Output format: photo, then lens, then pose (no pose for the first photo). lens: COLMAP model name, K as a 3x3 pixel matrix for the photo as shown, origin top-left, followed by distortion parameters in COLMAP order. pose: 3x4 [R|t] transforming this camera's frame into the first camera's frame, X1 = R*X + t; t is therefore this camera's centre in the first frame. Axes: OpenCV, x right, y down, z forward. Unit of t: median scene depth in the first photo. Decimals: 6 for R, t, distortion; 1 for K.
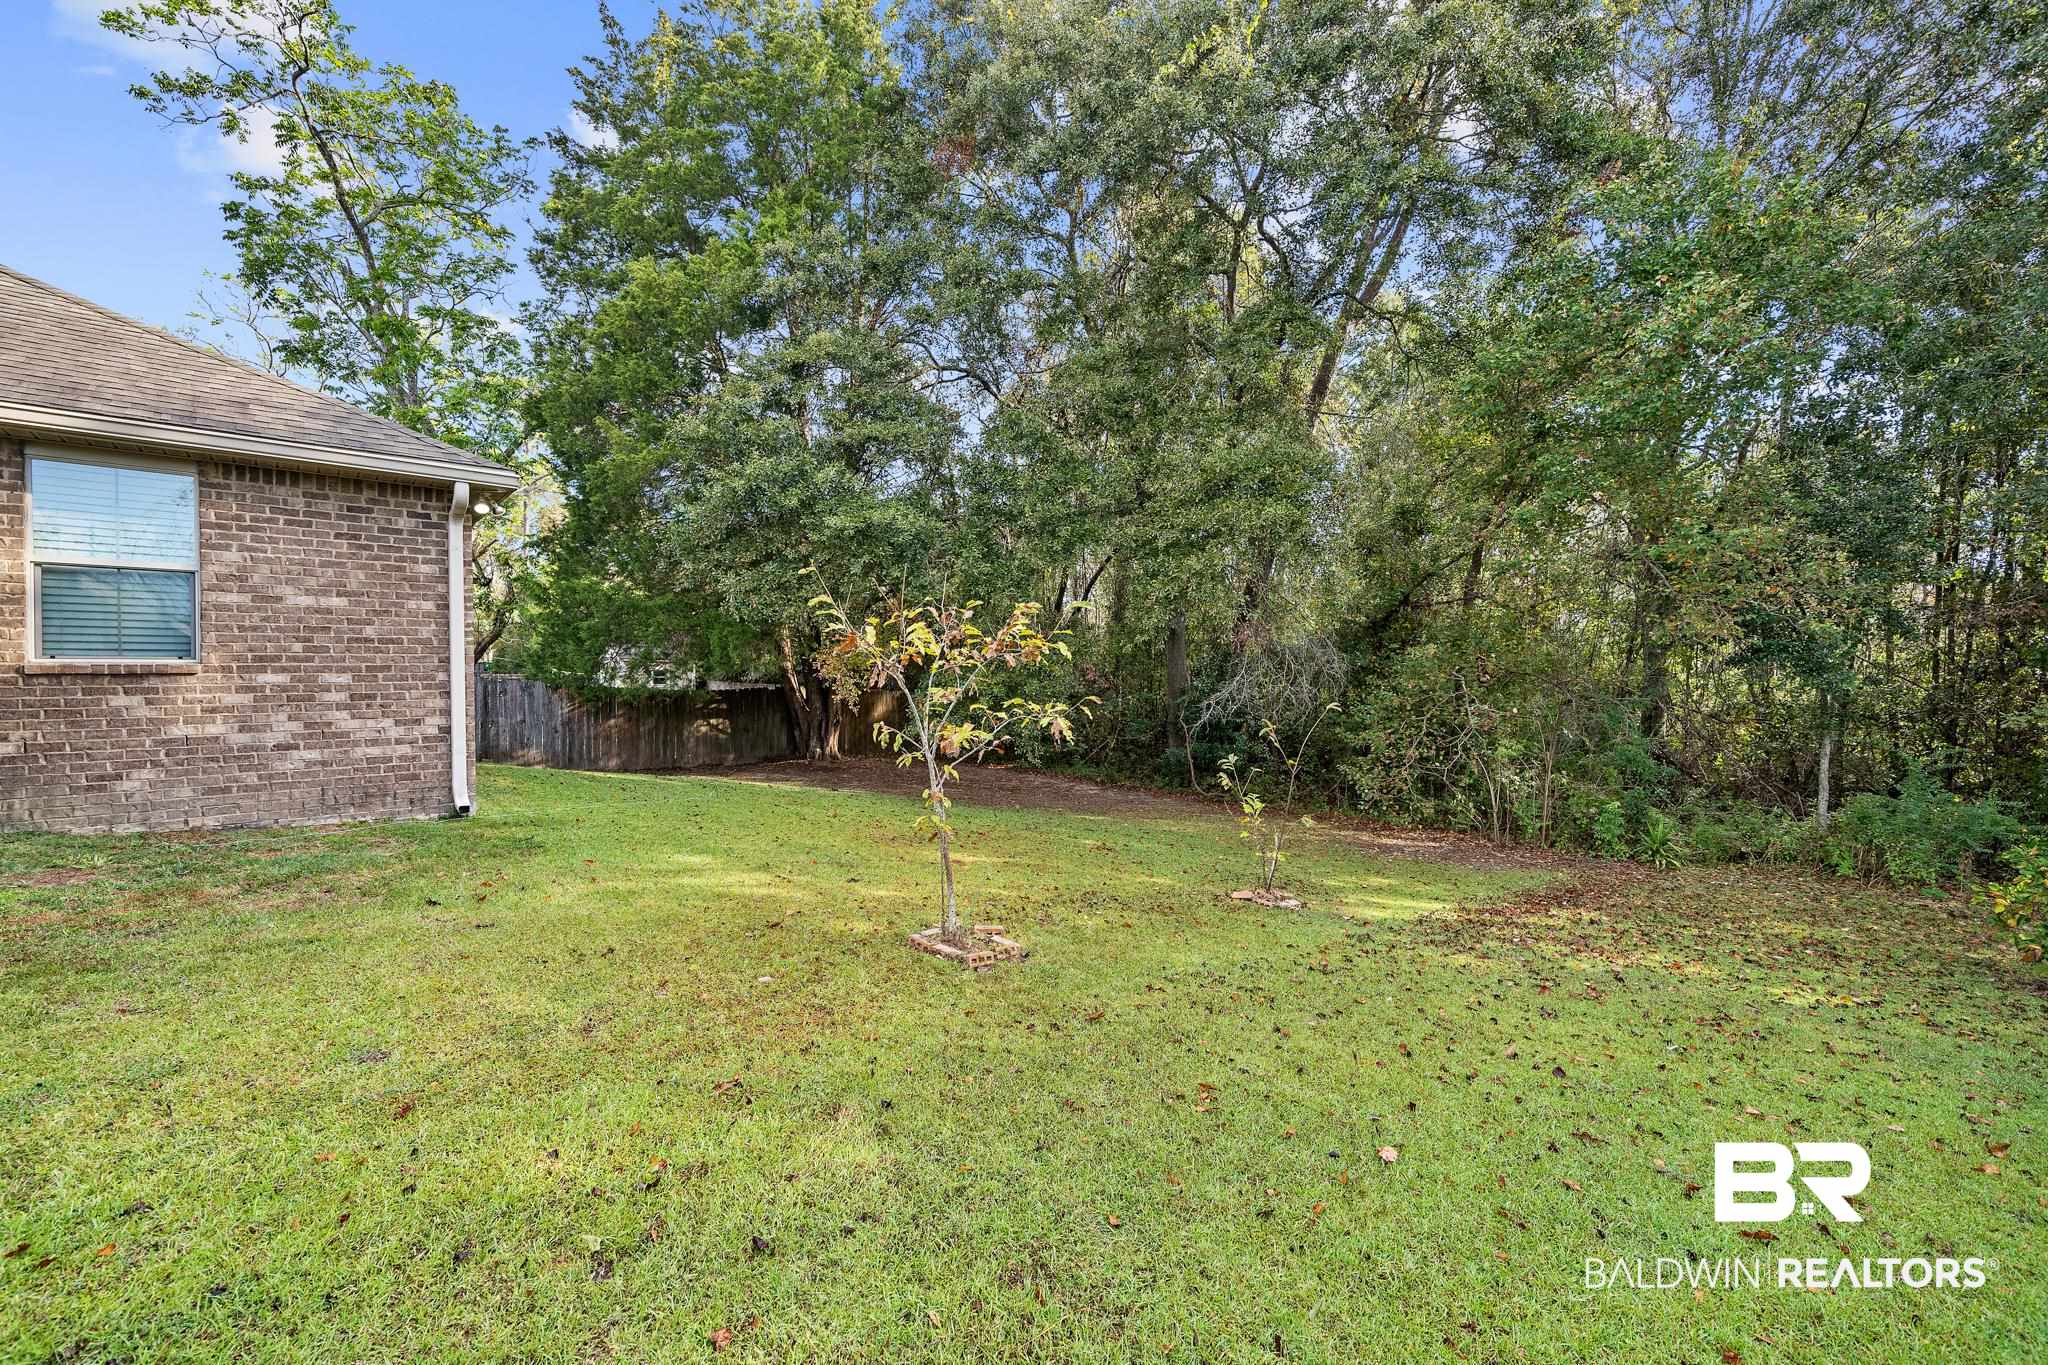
lens RADIAL K [[828.1, 0, 1026.0], [0, 828.1, 682.0], [0, 0, 1]] dist [-0.002587, -0.000575]
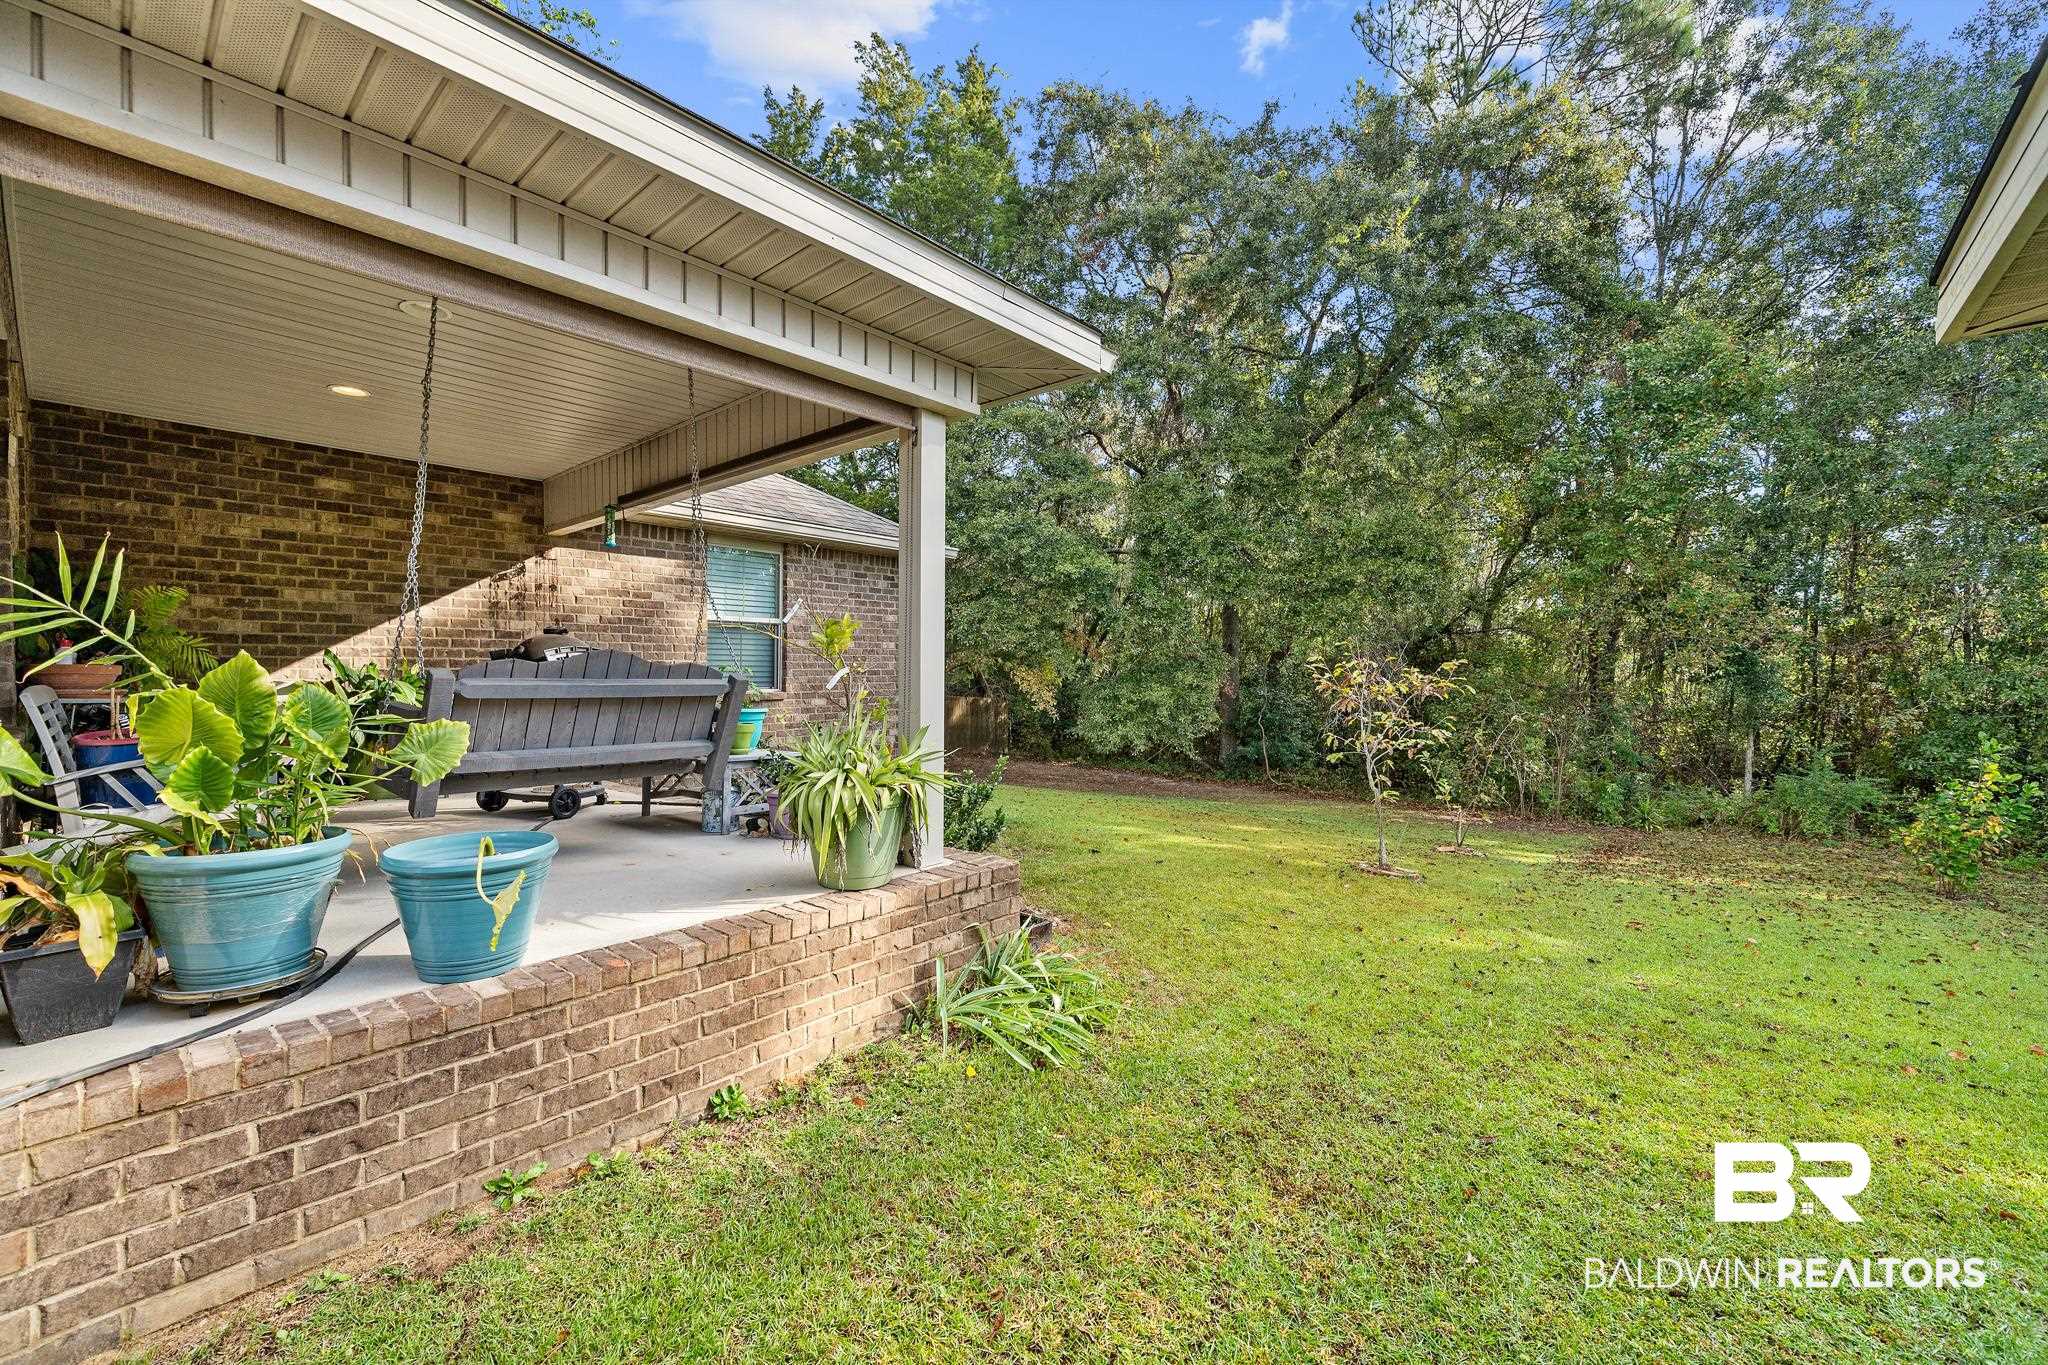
lens RADIAL K [[828.1, 0, 1019.9], [0, 828.1, 679.1], [0, 0, 1]] dist [-0.002587, -0.000575]
pose [[0.992396, 0.000594, 0.123088, -0.458685], [-0.000682, 1.000000, 0.000678, -0.026307], [-0.123088, -0.000757, 0.992395, -0.235287]]
